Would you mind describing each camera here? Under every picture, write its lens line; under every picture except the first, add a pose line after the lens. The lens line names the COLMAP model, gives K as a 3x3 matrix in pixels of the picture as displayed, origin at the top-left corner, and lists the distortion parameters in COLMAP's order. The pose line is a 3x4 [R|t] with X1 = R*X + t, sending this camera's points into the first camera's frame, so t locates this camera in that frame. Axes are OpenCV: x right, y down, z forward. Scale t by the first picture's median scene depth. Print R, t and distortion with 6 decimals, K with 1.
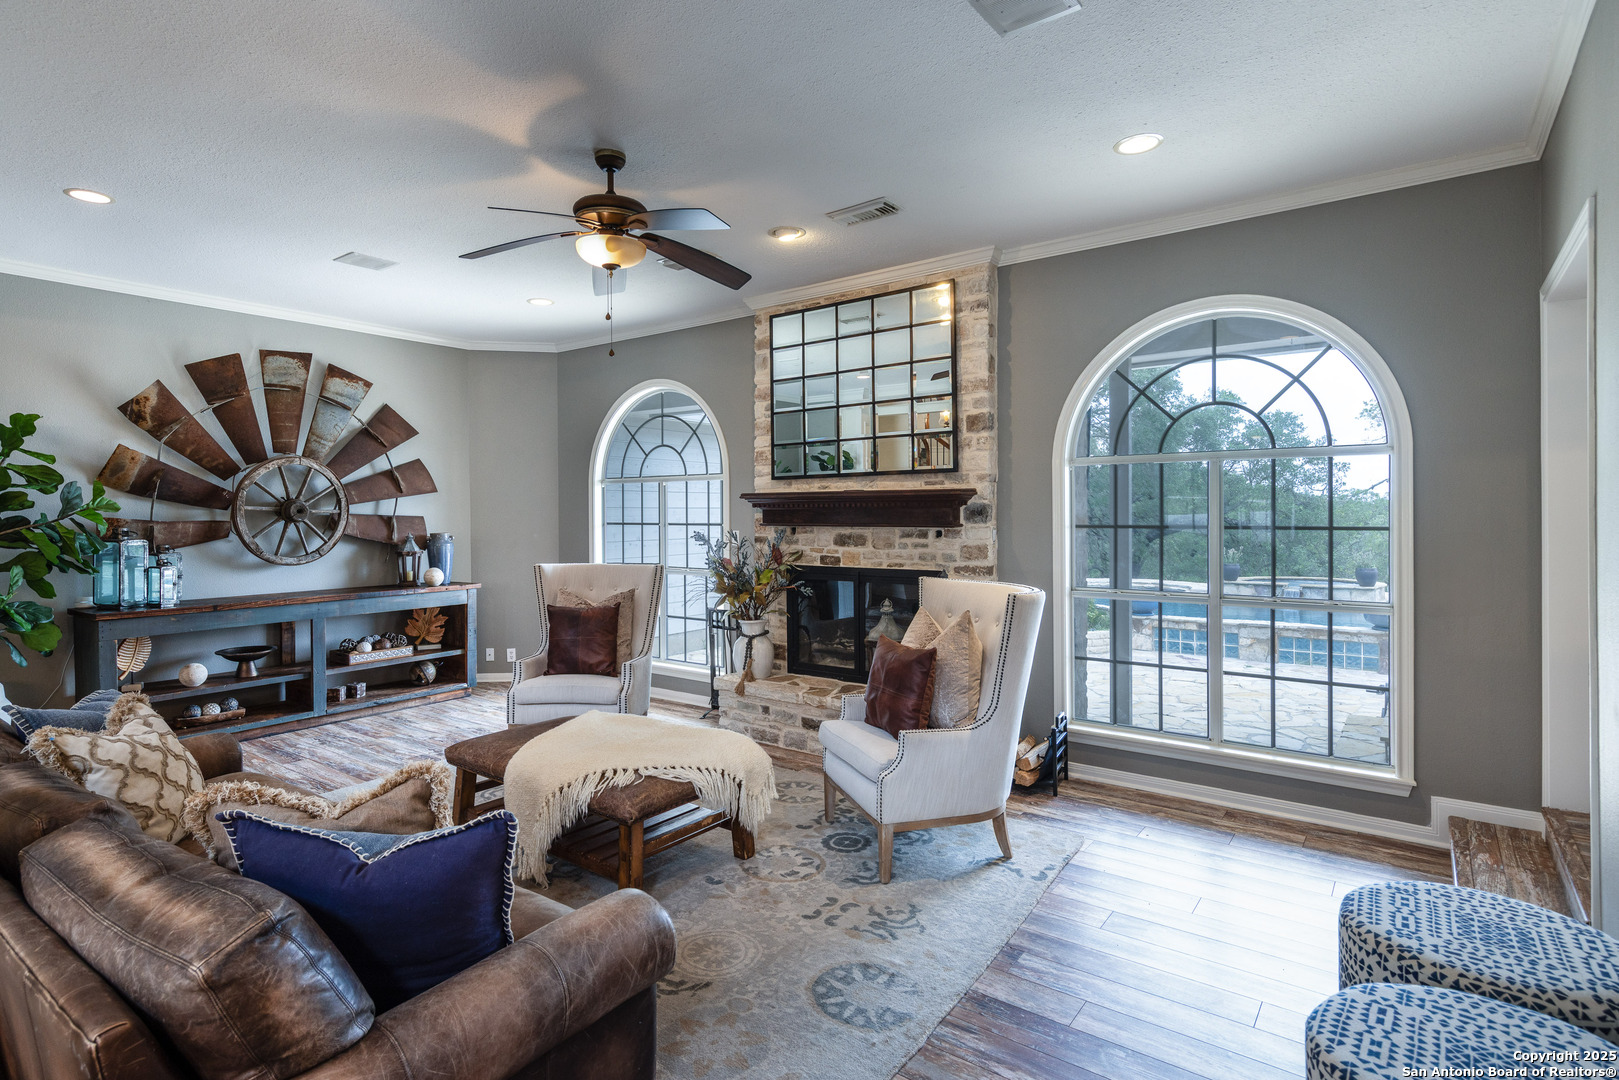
lens RADIAL K [[831.3, 0, 752.5], [0, 831.3, 509.7], [0, 0, 1]] dist [0.001438, 0.000082]
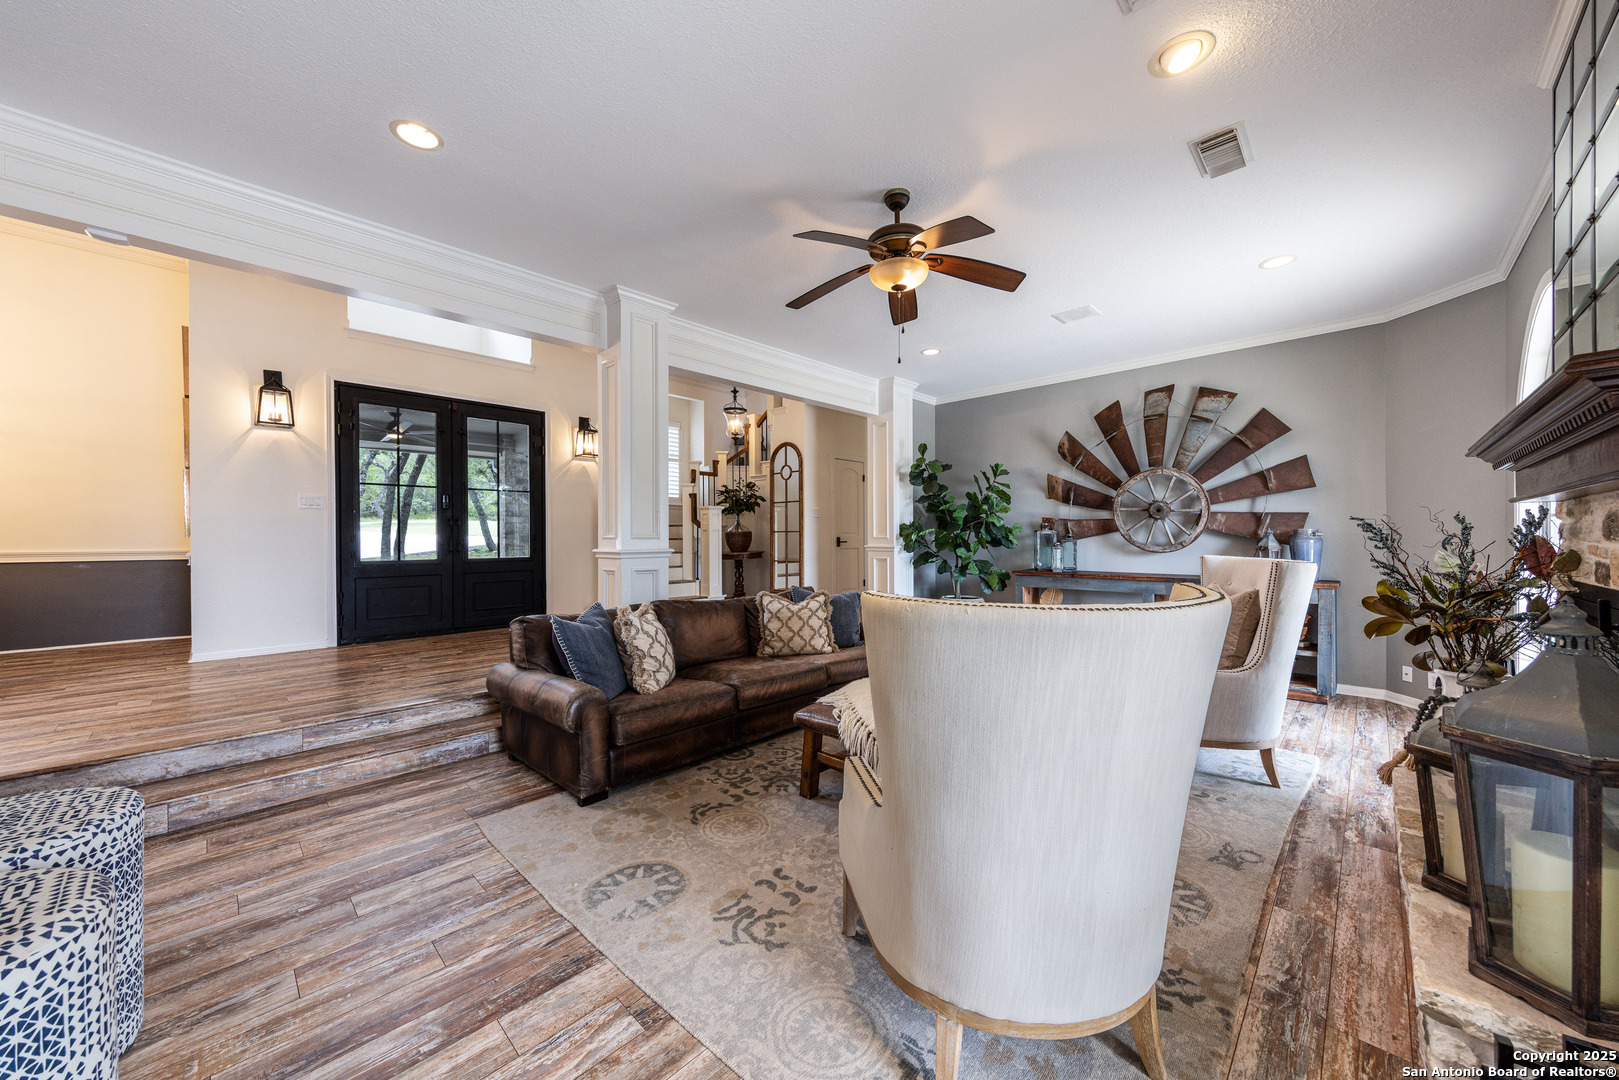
lens RADIAL K [[578.8, 0, 818.5], [0, 578.8, 532.9], [0, 0, 1]] dist [0.000286, 0.000080]
pose [[-0.080774, -0.002820, -0.996728, 0.415243], [0.002661, 0.999992, -0.003045, 0.040208], [0.996729, -0.002898, -0.080766, 0.594263]]
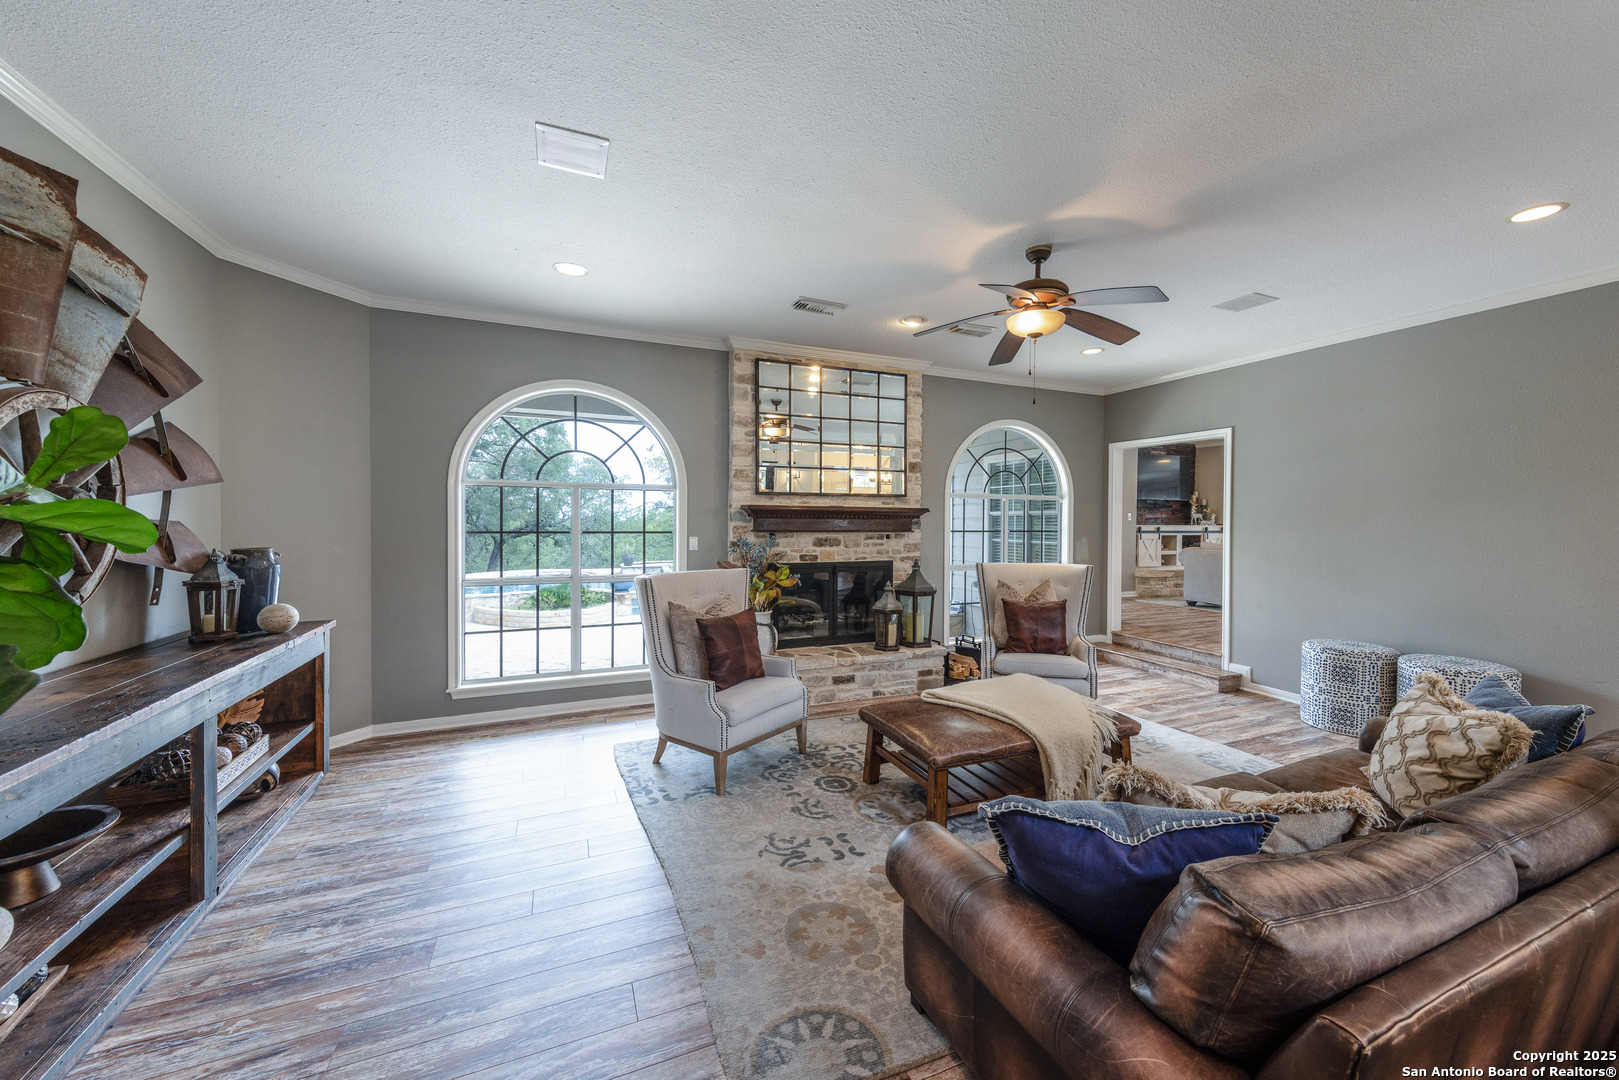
lens RADIAL K [[580.7, 0, 800.5], [0, 580.7, 529.8], [0, 0, 1]] dist [-0.024281, -0.000023]
pose [[0.475186, -0.004406, 0.879874, -0.673813], [-0.010498, 0.999888, 0.010676, 0.005898], [-0.879823, -0.014310, 0.475086, 0.532523]]
